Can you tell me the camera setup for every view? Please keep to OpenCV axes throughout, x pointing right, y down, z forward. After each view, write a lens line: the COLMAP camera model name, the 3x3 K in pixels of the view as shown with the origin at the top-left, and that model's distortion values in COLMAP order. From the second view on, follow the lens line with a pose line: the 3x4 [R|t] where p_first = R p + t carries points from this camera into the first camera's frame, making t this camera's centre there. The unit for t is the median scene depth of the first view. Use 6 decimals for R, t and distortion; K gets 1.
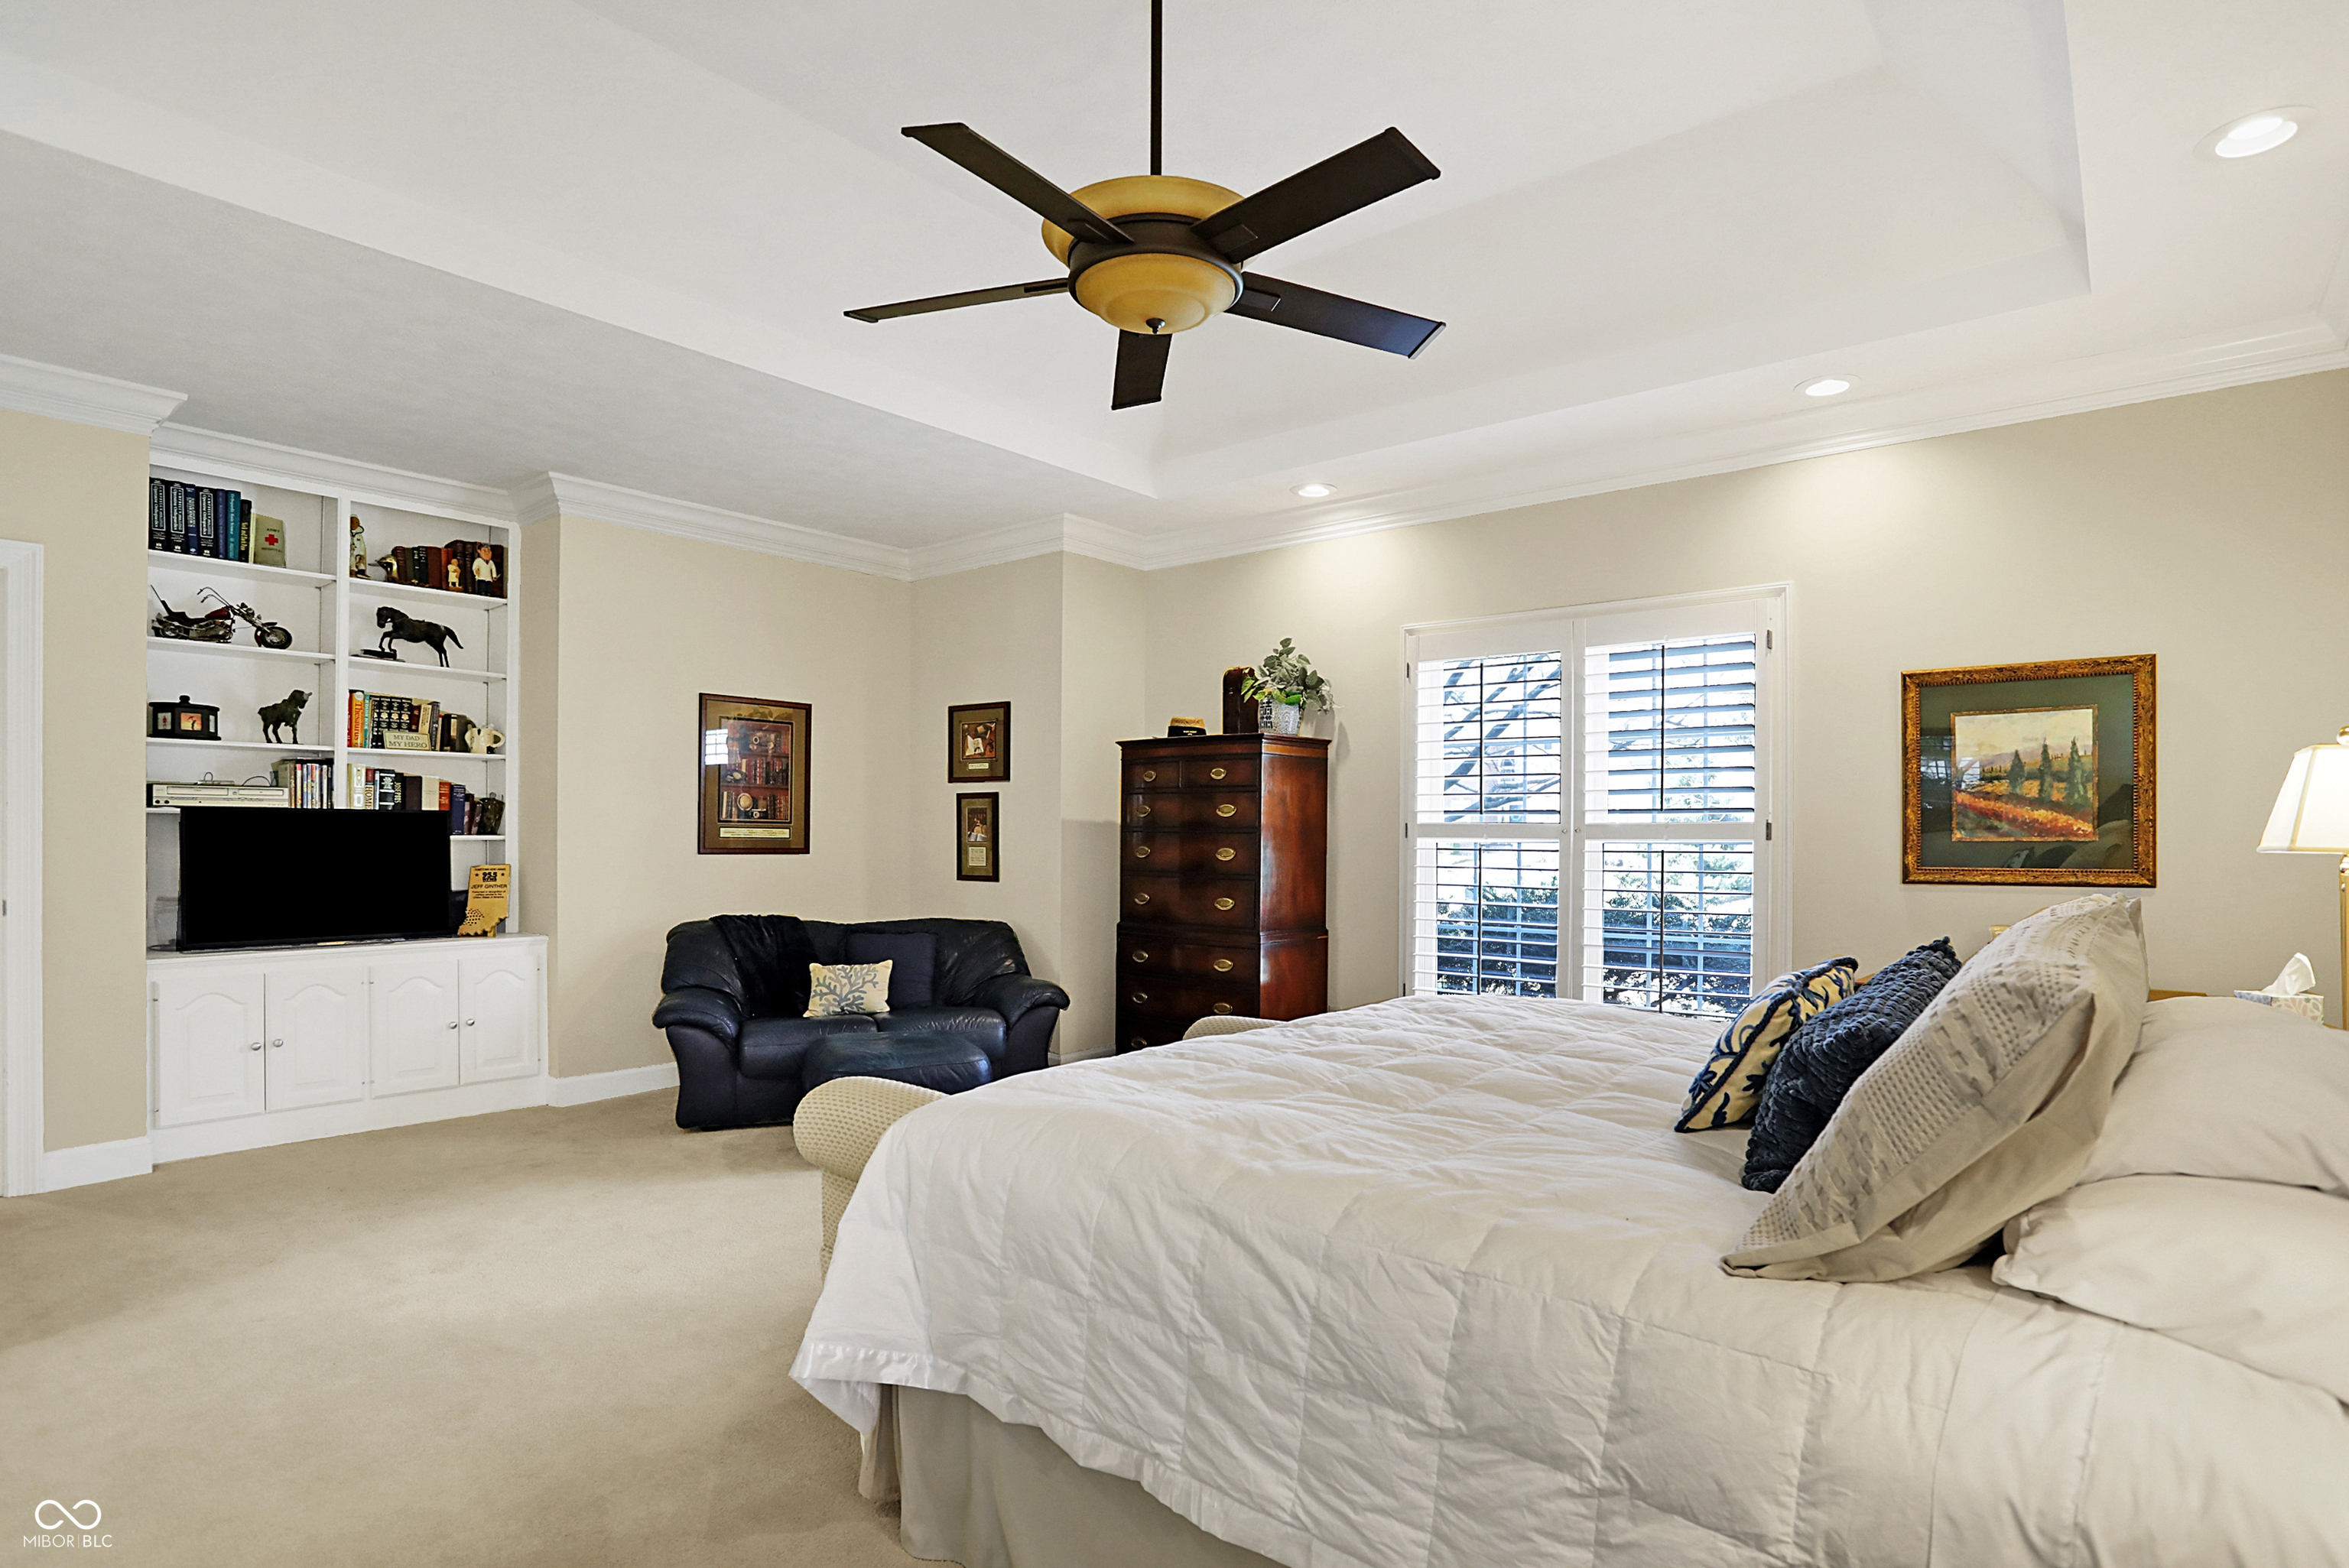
lens RADIAL K [[1212.9, 0, 1166.3], [0, 1212.9, 795.8], [0, 0, 1]] dist [-0.074415, 0.035558]
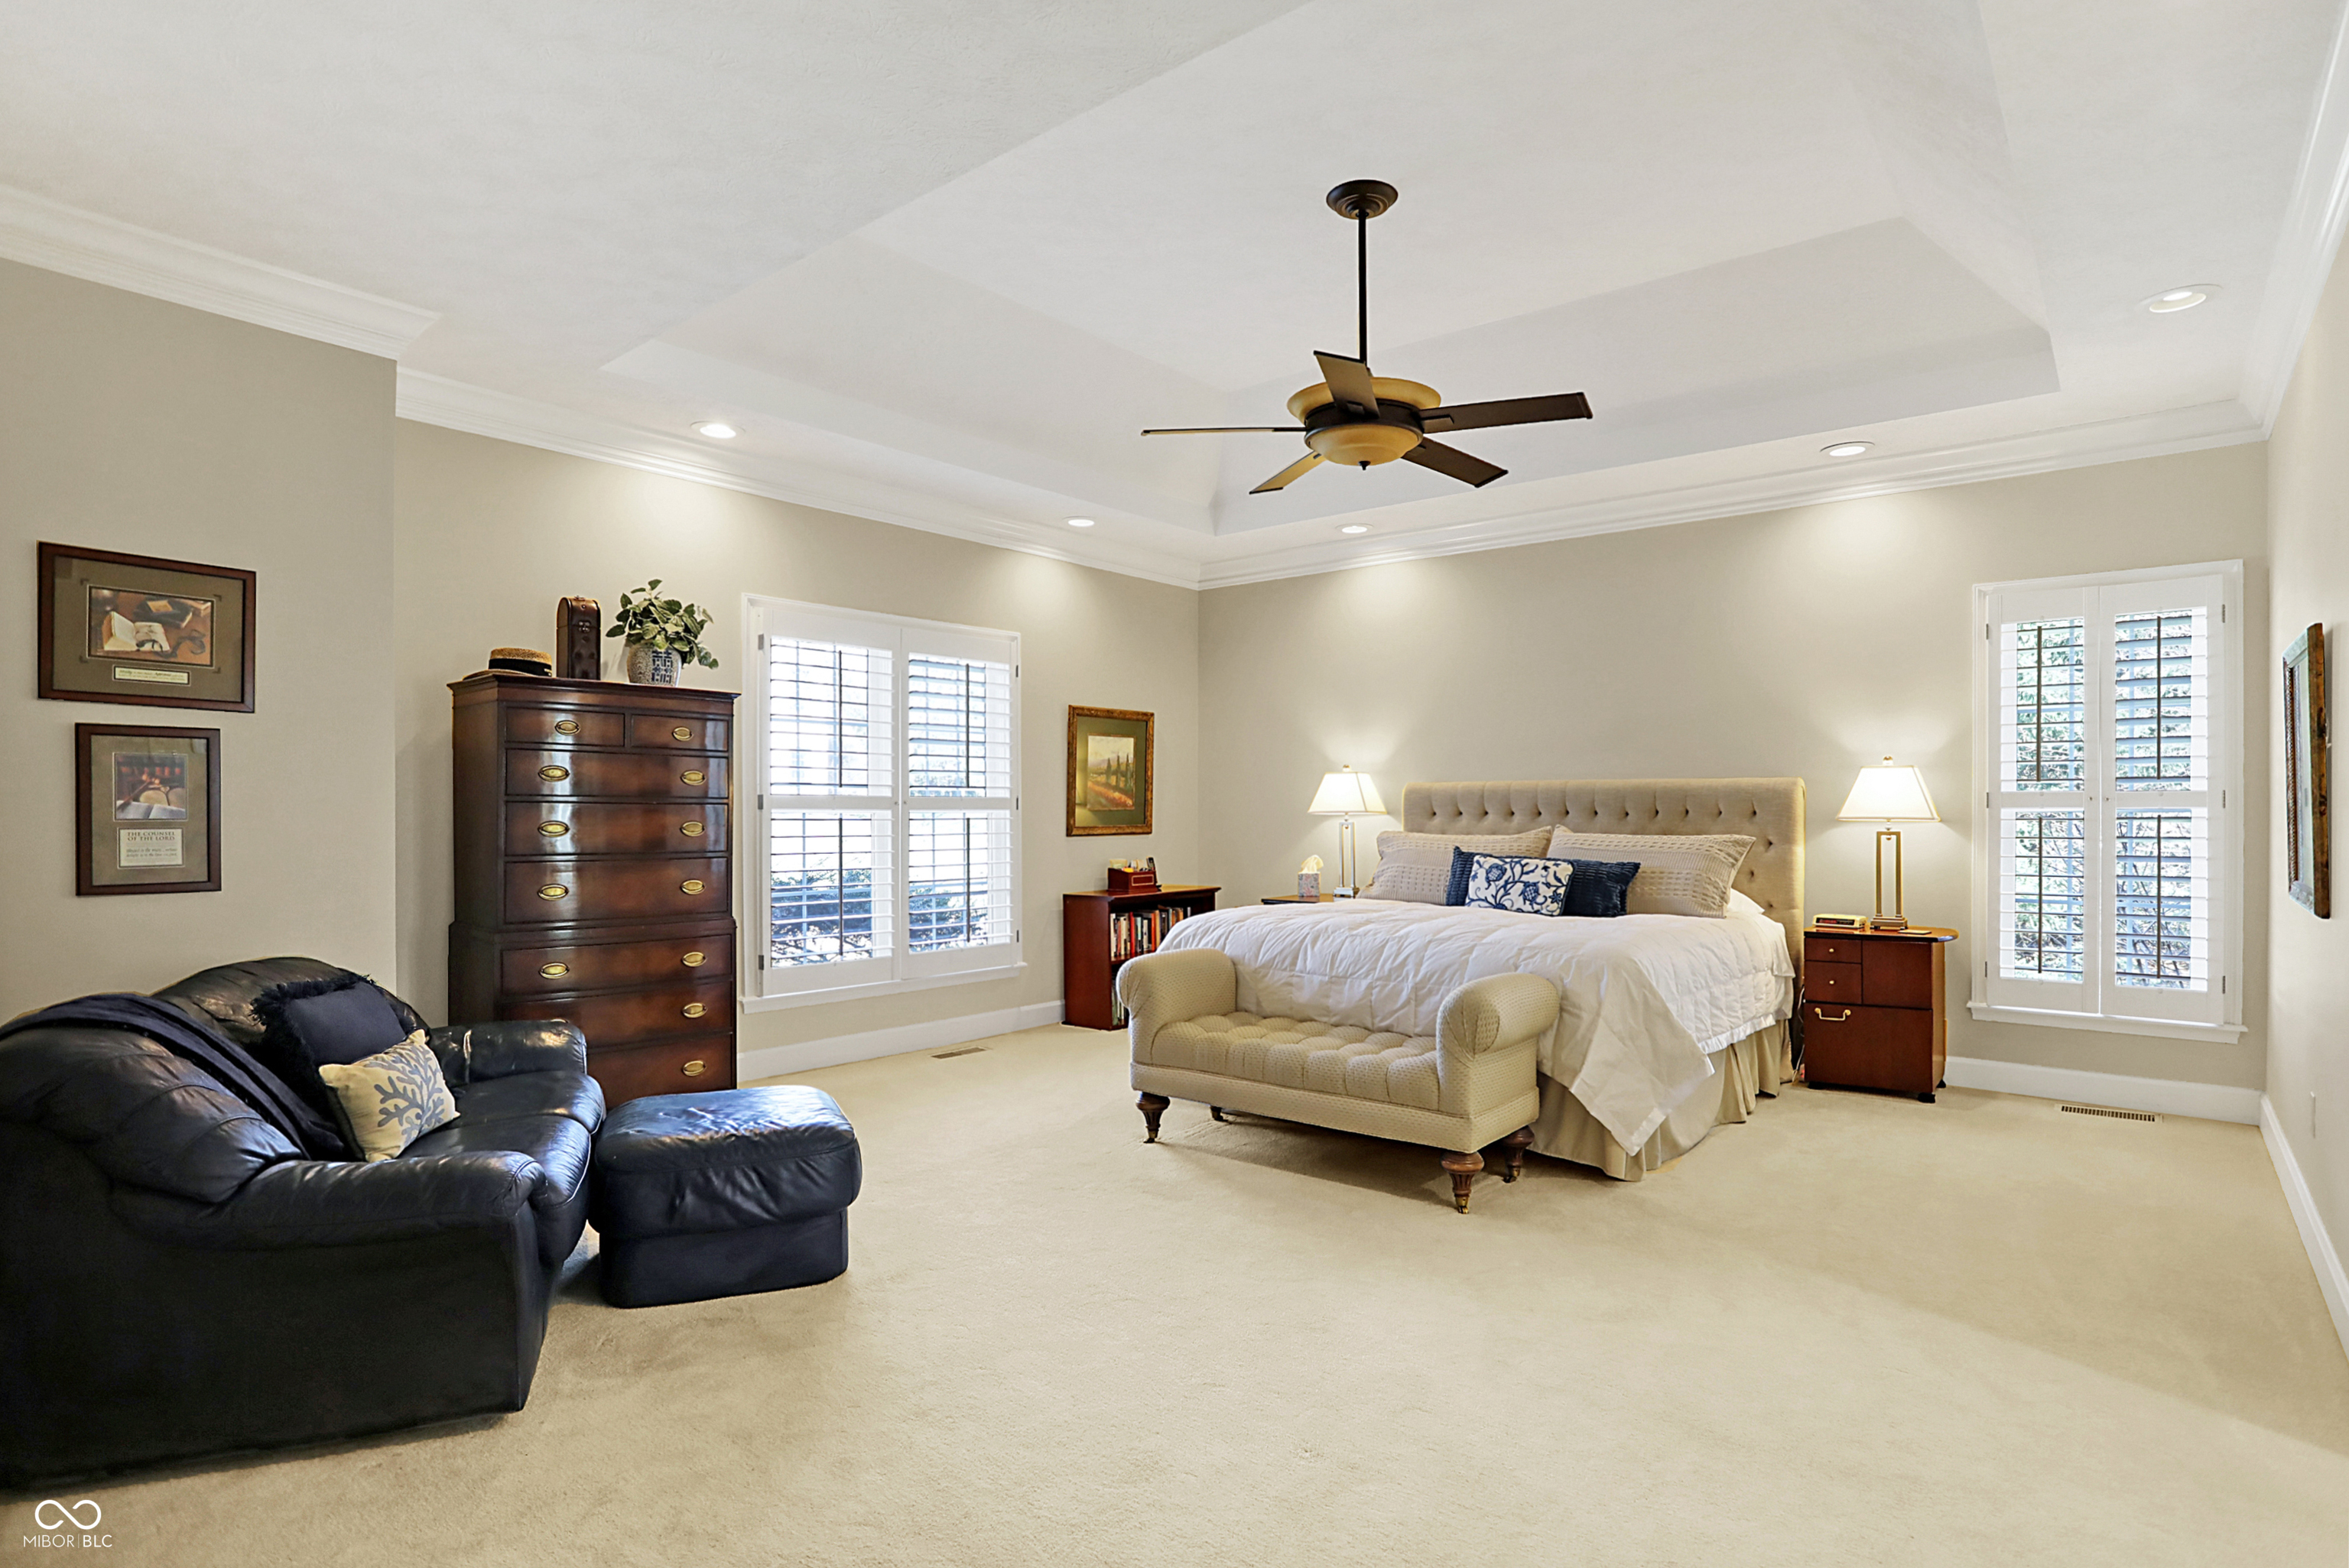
lens RADIAL K [[1212.9, 0, 1166.3], [0, 1212.9, 795.8], [0, 0, 1]] dist [-0.074415, 0.035558]
pose [[0.000060, 0.004919, 0.999988, -0.736100], [-0.035786, 0.999347, -0.004913, 0.015896], [-0.999359, -0.035785, 0.000236, 0.620110]]
